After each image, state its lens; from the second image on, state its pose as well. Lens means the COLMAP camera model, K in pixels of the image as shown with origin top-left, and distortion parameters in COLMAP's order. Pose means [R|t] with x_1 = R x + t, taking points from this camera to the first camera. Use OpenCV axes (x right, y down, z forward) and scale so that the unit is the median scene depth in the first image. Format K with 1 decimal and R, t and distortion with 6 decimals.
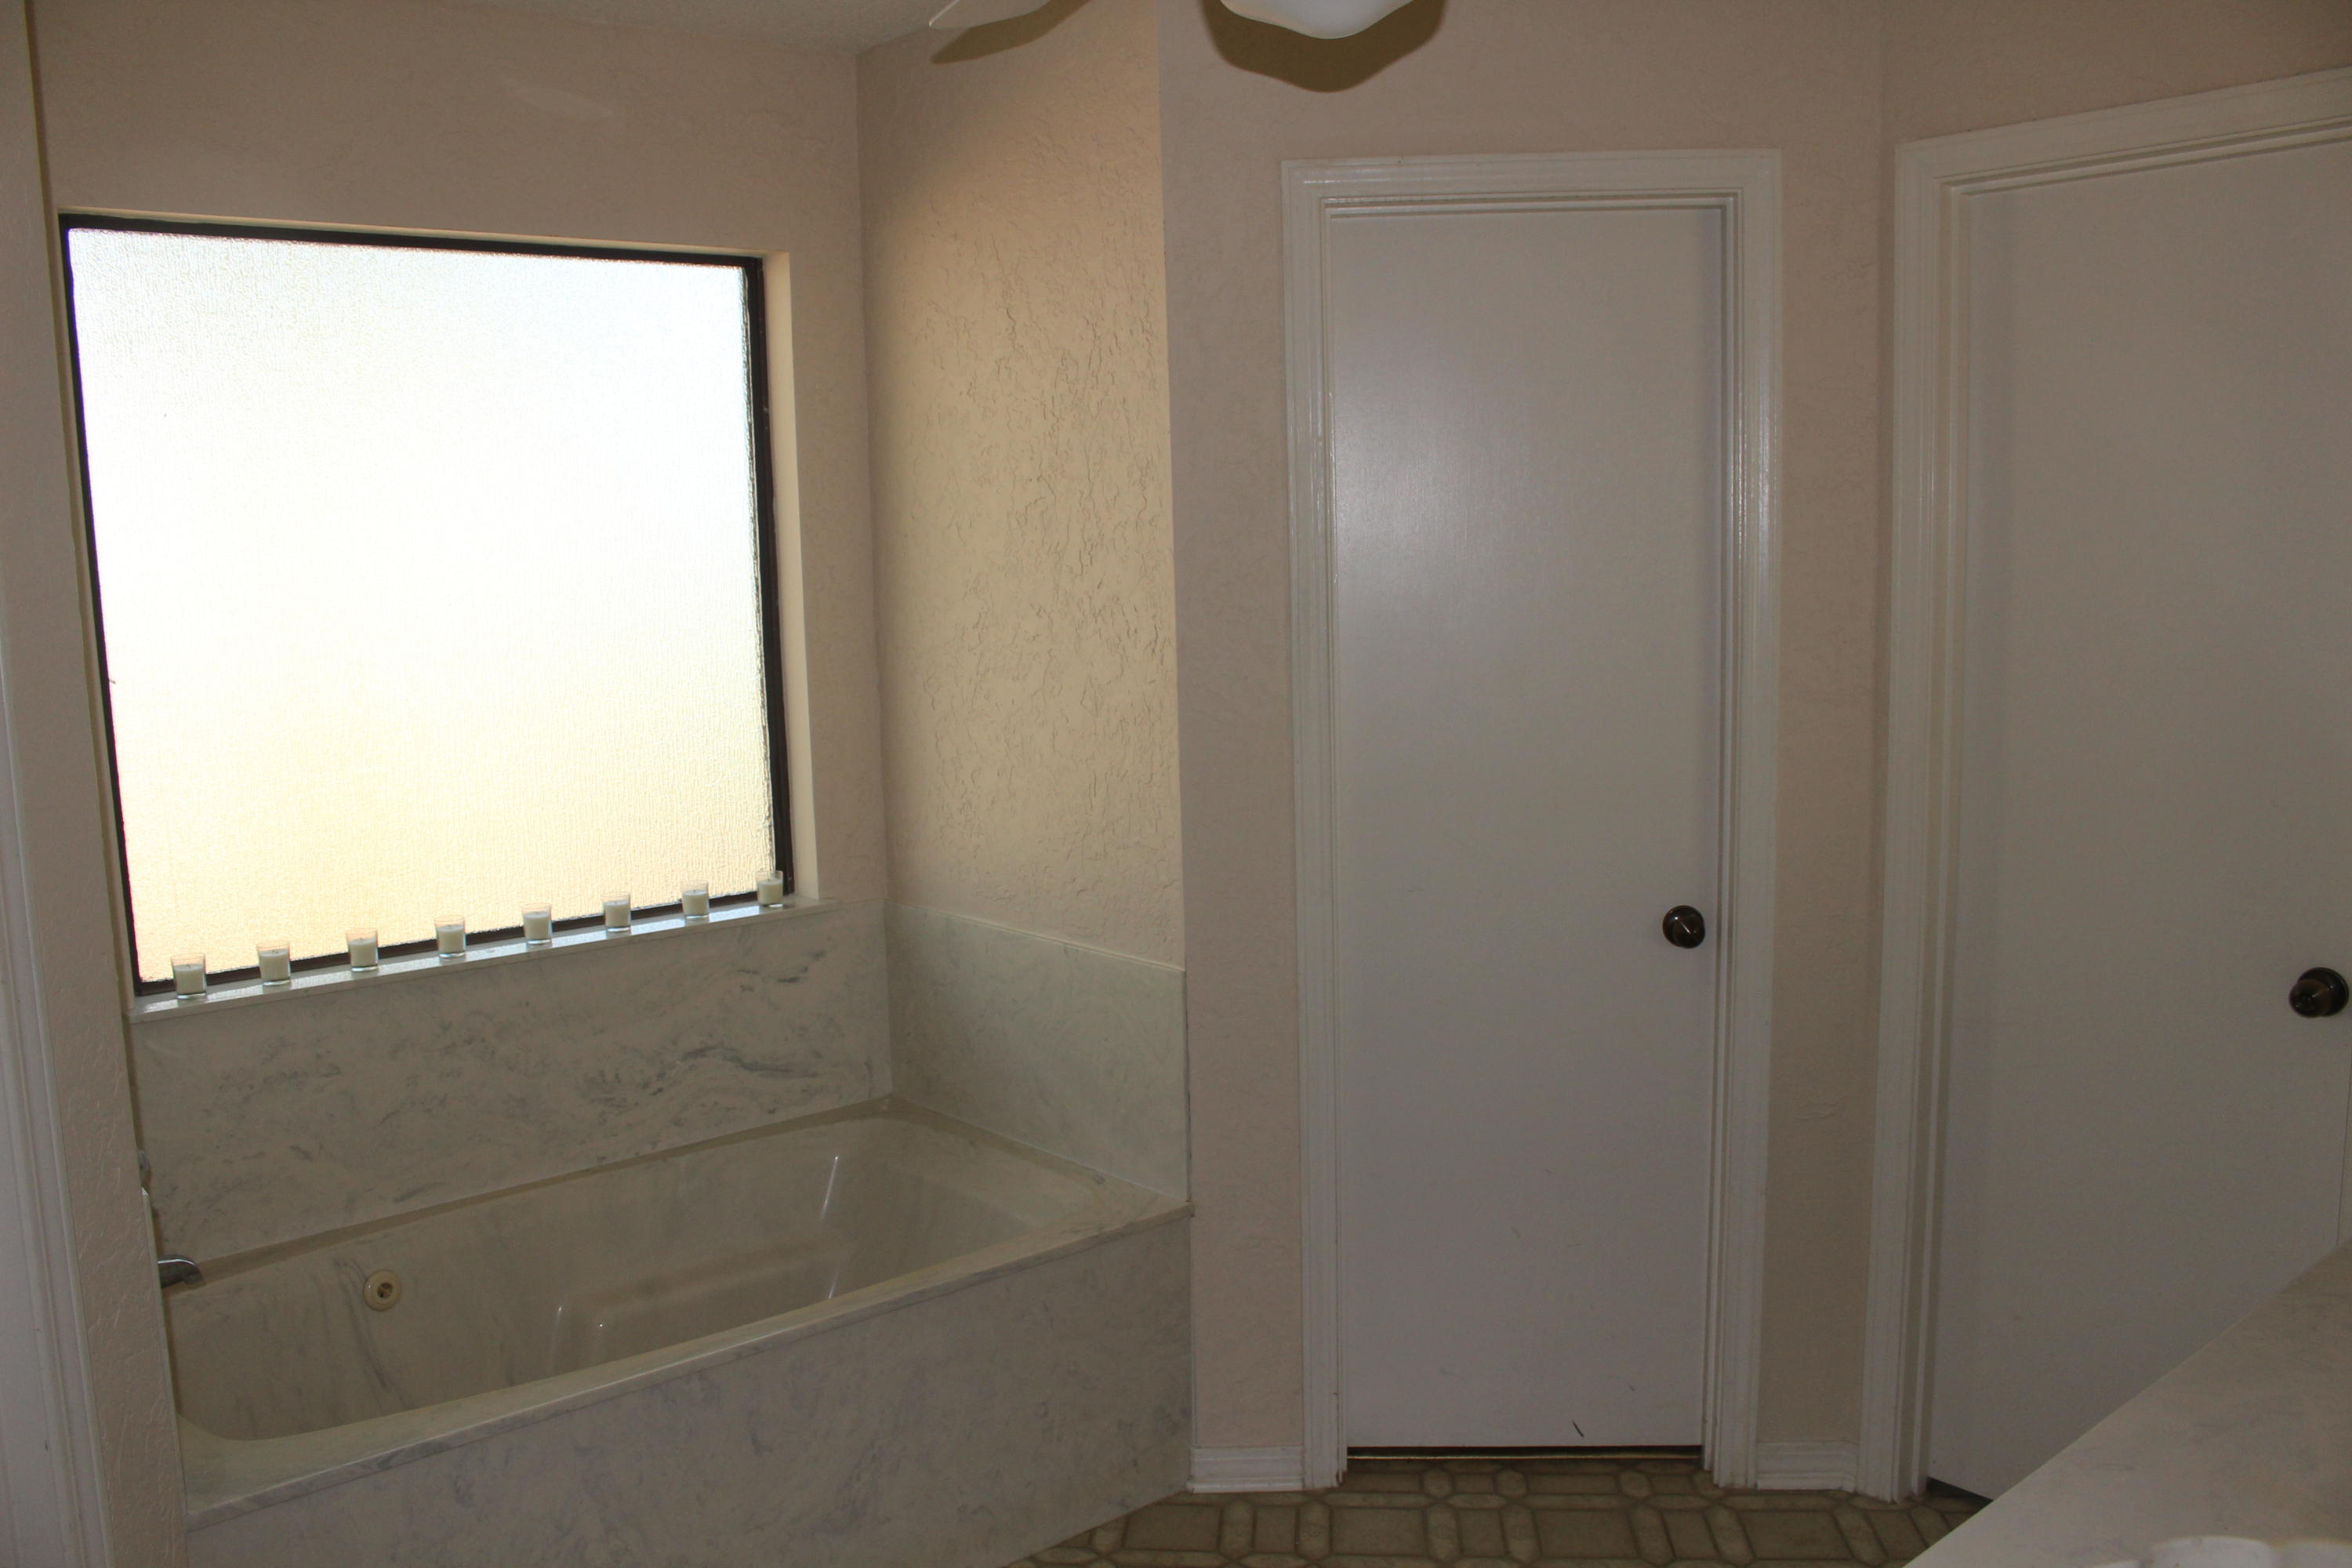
lens RADIAL K [[1945.6, 0, 1180.9], [0, 1945.6, 792.6], [0, 0, 1]] dist [-0.136945, 0.091617]
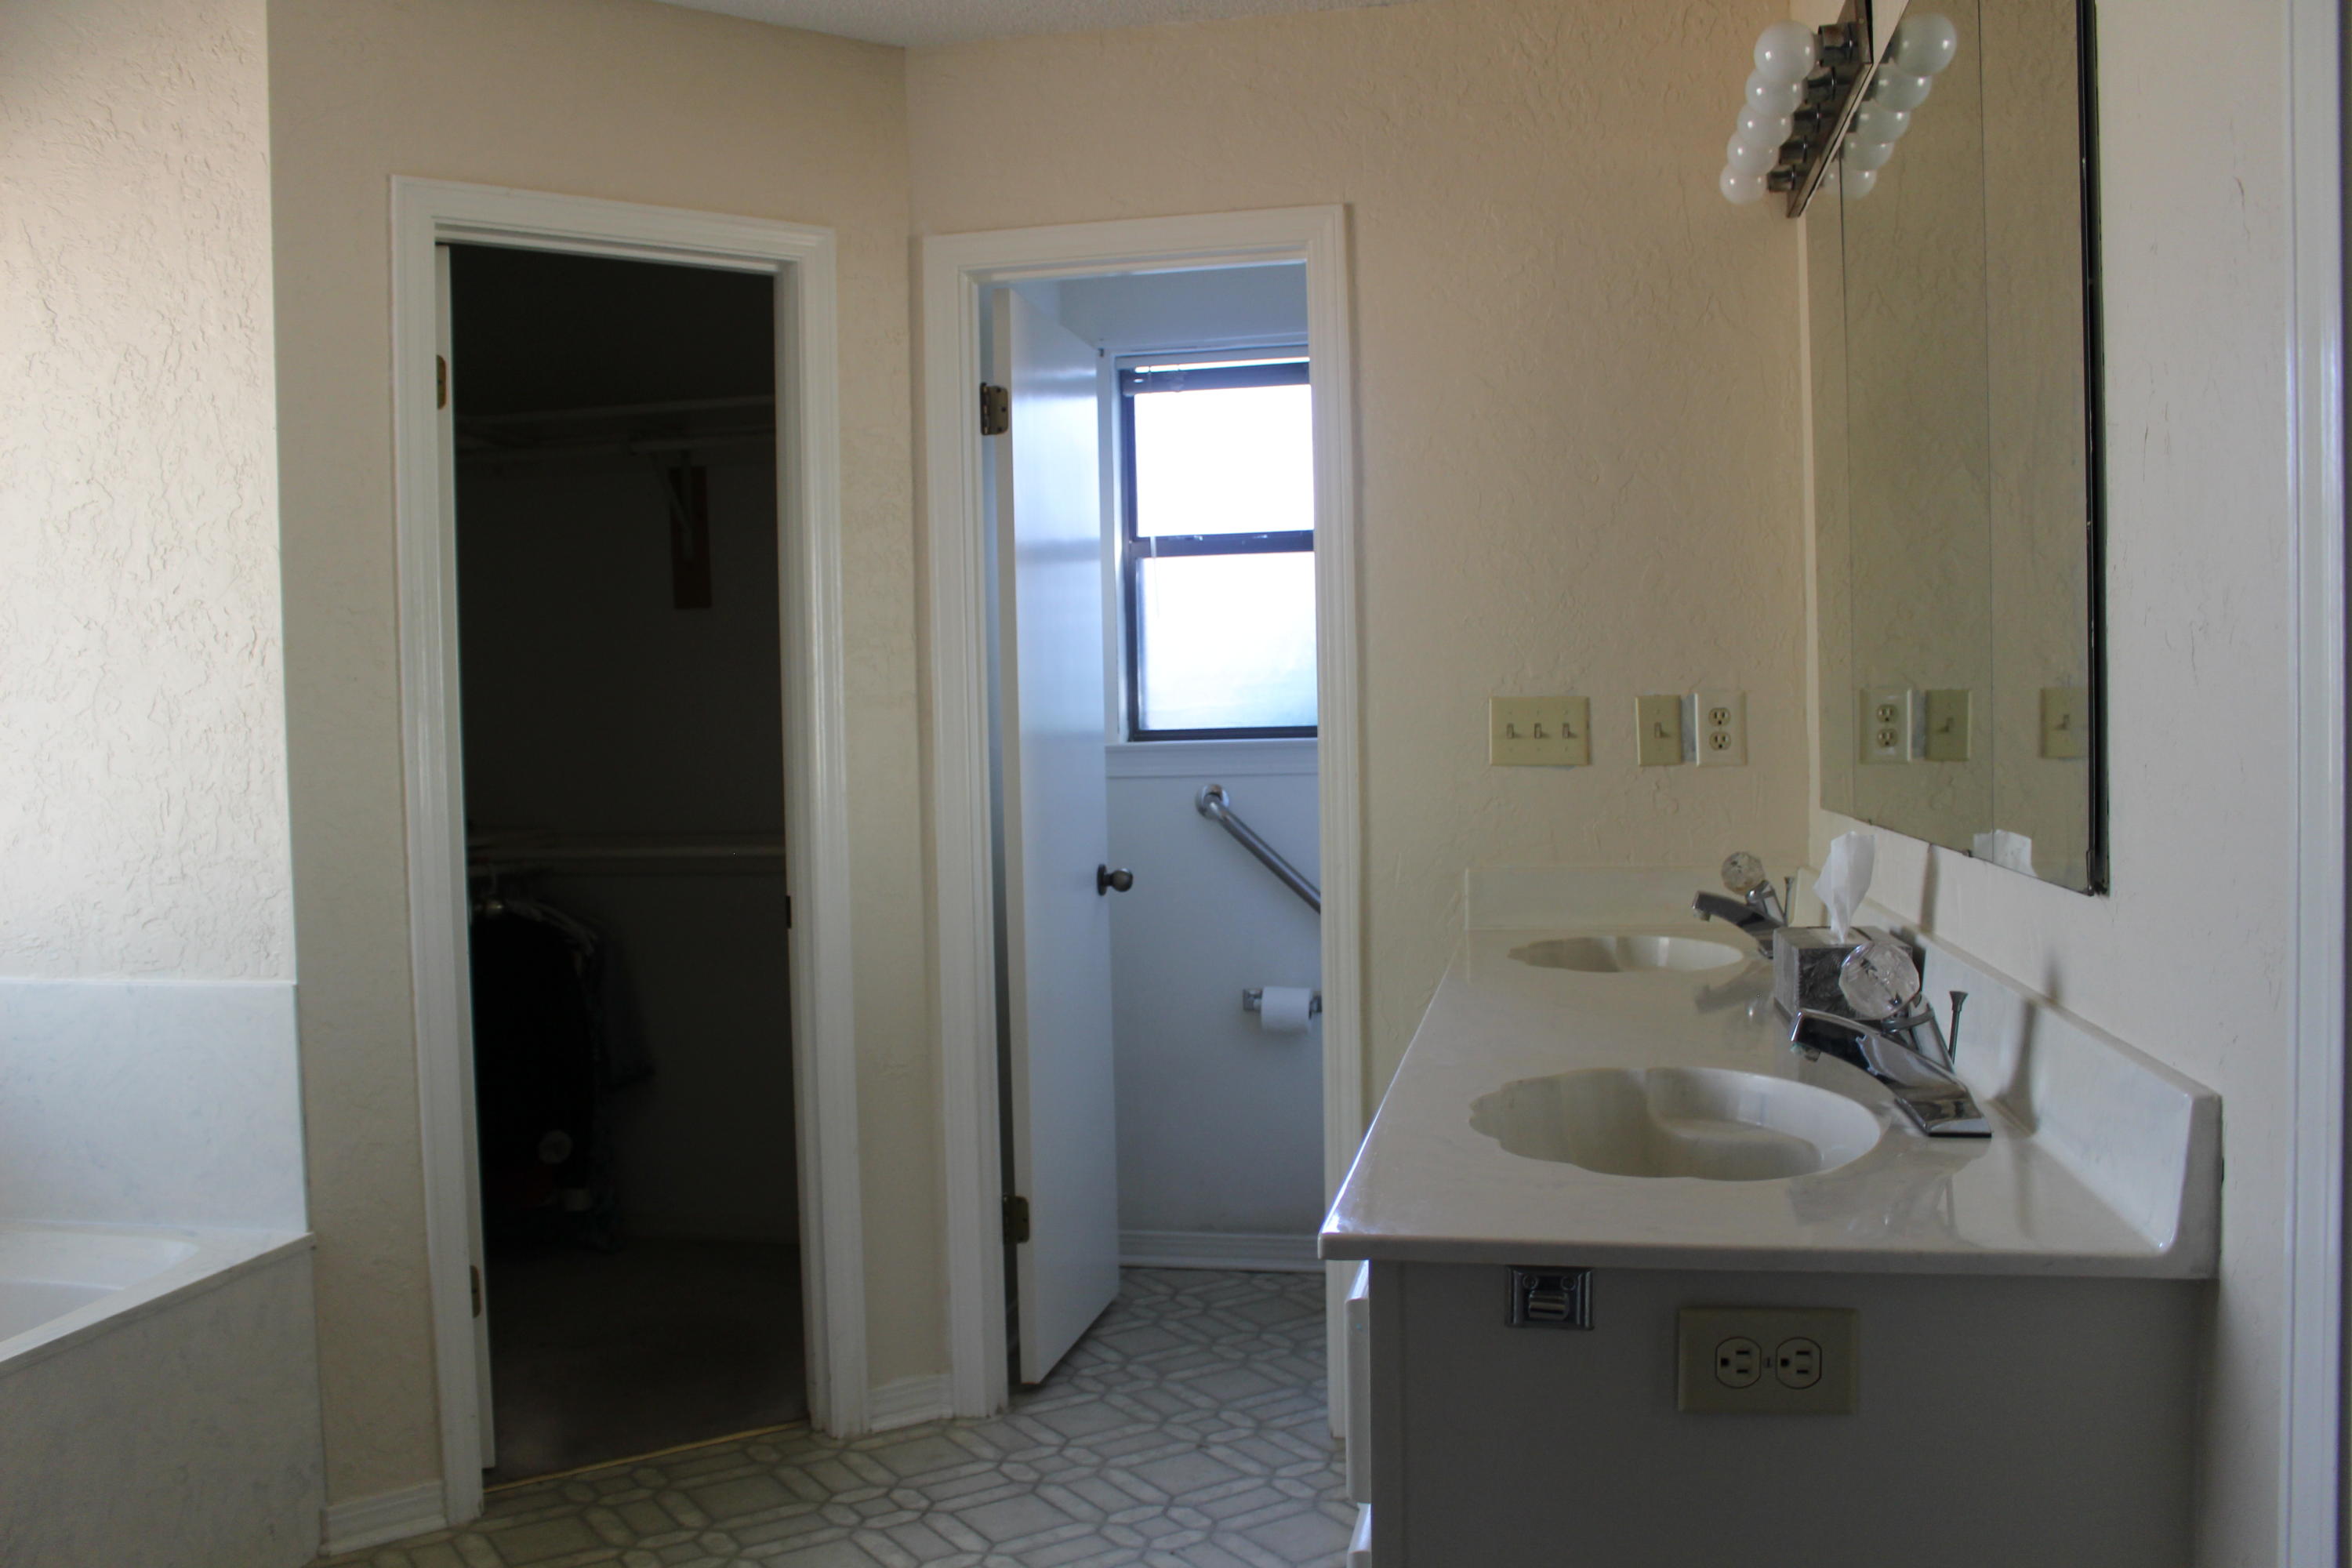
lens RADIAL K [[1945.6, 0, 1191.4], [0, 1945.6, 783.8], [0, 0, 1]] dist [-0.136945, 0.091617]
pose [[0.782542, -0.011969, 0.622482, -0.228272], [0.088858, 0.991727, -0.092638, 0.117152], [-0.616224, 0.127806, 0.777132, -0.008742]]
